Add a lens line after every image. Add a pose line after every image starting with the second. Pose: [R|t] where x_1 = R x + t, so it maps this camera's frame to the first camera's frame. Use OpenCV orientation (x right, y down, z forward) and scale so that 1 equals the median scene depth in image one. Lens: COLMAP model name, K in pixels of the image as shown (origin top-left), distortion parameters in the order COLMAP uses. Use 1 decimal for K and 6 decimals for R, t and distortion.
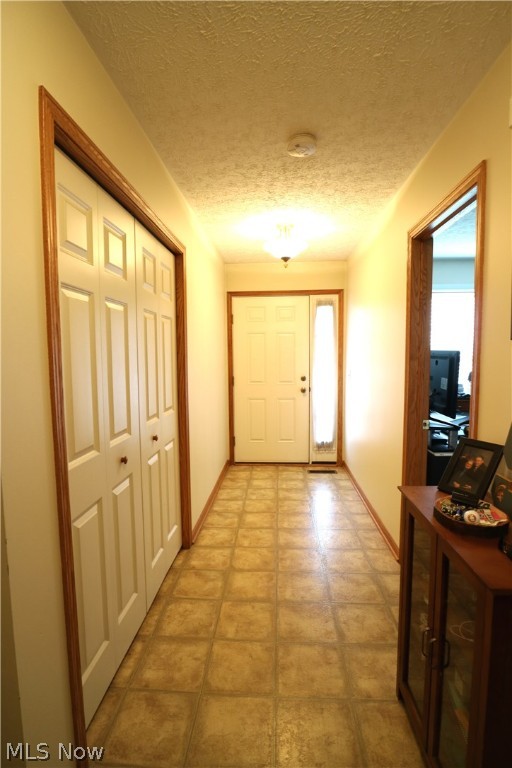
lens RADIAL K [[387.9, 0, 256.0], [0, 387.9, 384.0], [0, 0, 1]] dist [-0.041717, 0.011819]
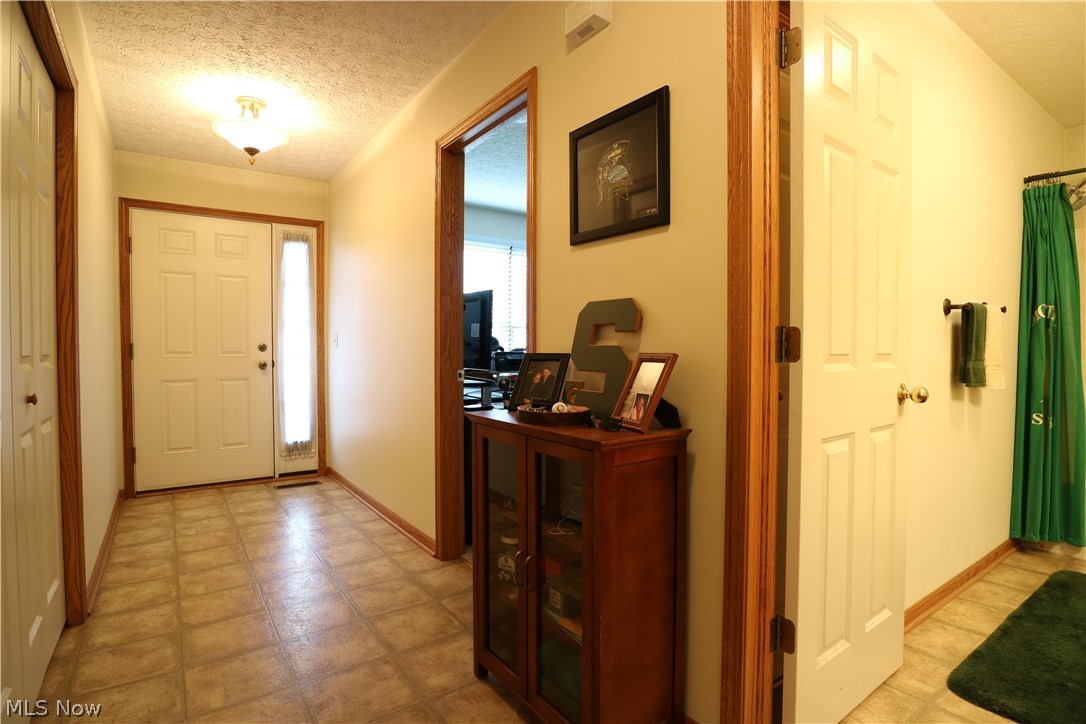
lens RADIAL K [[548.5, 0, 546.8], [0, 548.5, 361.7], [0, 0, 1]] dist [-0.041717, 0.011819]
pose [[0.777110, -0.005733, 0.629339, -0.128792], [0.045081, 0.997897, -0.046576, 0.116883], [-0.627749, 0.064566, 0.775734, -0.021233]]
